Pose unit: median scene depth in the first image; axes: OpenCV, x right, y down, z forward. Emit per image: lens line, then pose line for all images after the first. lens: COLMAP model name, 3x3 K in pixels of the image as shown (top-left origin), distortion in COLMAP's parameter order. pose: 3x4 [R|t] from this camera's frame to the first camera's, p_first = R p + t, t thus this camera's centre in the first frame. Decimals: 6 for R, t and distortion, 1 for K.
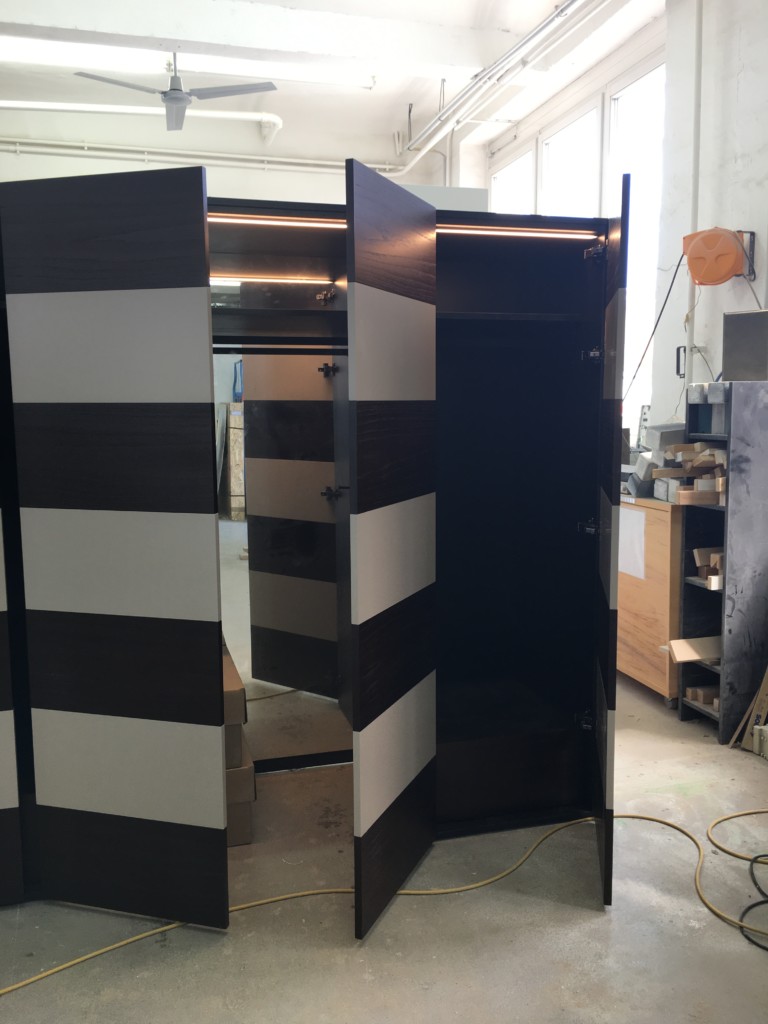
lens RADIAL K [[864.0, 0, 386.4], [0, 864.0, 506.4], [0, 0, 1]] dist [0.038500, -0.049558]
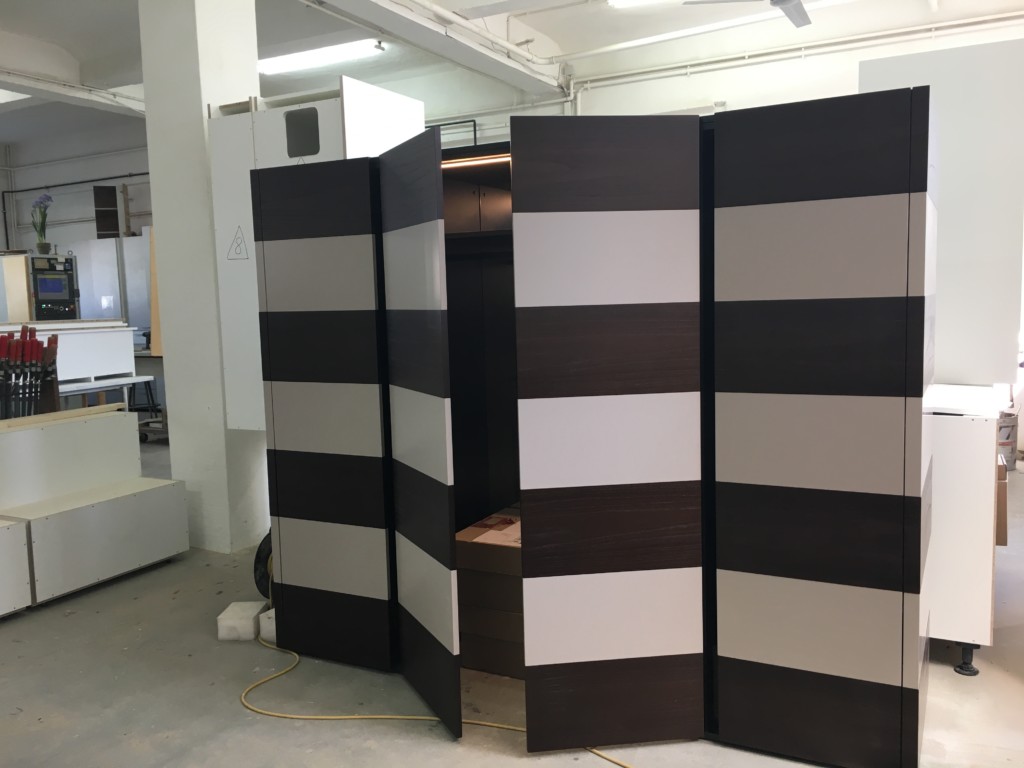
lens RADIAL K [[864.0, 0, 514.5], [0, 864.0, 389.8], [0, 0, 1]] dist [0.038500, -0.049558]
pose [[0.719846, 0.061327, -0.691419, 0.386548], [-0.063823, 0.997718, 0.022048, -0.019676], [0.691193, 0.028257, 0.722117, 0.084538]]
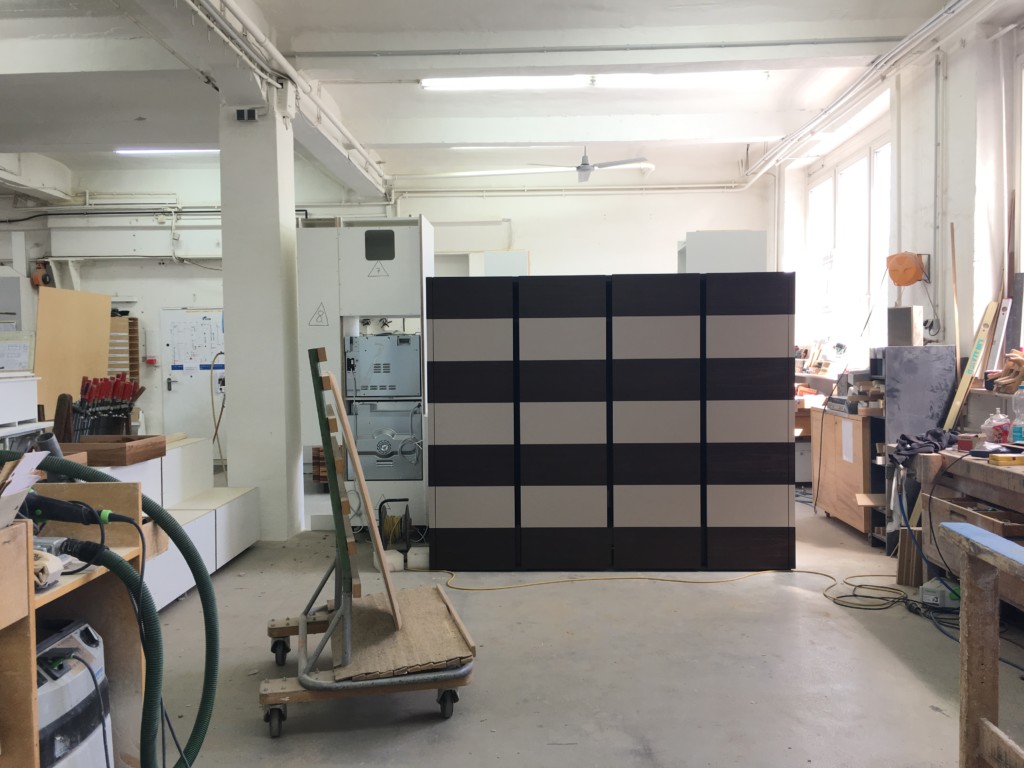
lens RADIAL K [[864.0, 0, 513.0], [0, 864.0, 387.8], [0, 0, 1]] dist [0.038500, -0.049558]
pose [[0.953863, 0.009442, -0.300093, 0.167723], [-0.032754, 0.996812, -0.072747, 0.080248], [0.298449, 0.079220, 0.951132, -0.770999]]
